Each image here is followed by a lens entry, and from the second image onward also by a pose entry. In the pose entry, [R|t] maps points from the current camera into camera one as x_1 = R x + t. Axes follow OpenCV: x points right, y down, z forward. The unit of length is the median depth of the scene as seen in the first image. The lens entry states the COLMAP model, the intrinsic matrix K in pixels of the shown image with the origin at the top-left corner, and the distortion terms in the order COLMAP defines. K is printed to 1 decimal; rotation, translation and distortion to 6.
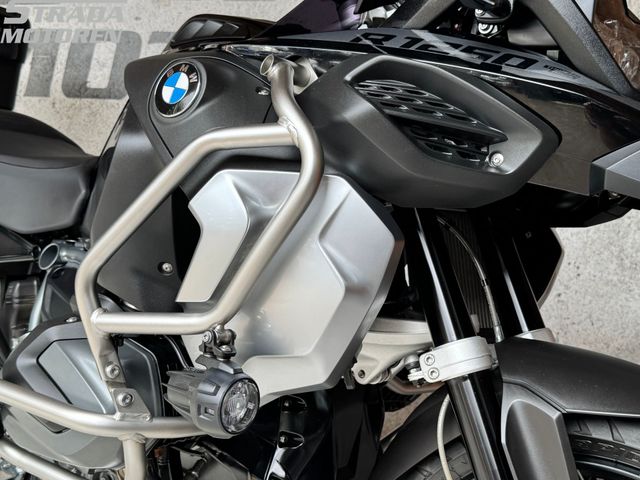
lens RADIAL K [[767.0, 0, 308.4], [0, 767.0, 236.9], [0, 0, 1]] dist [0.092977, 0.000000]
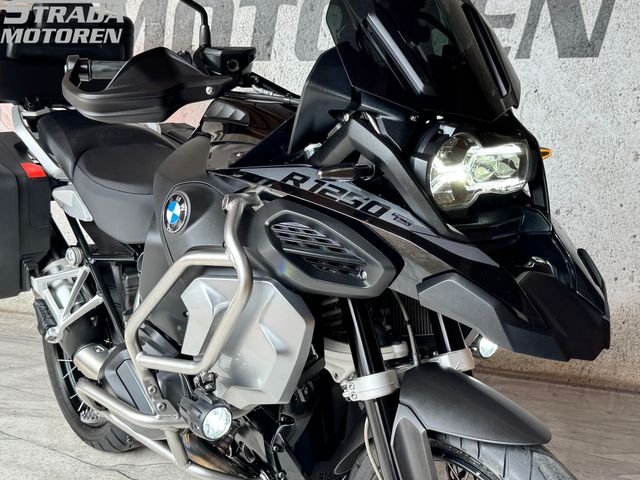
lens RADIAL K [[860.5, 0, 288.2], [0, 860.5, 247.9], [0, 0, 1]] dist [0.180549, 0.000000]
pose [[0.962502, -0.009932, -0.271092, 0.507957], [0.068812, 0.975583, 0.208573, -0.468952], [0.262401, -0.219407, 0.939684, -0.551765]]
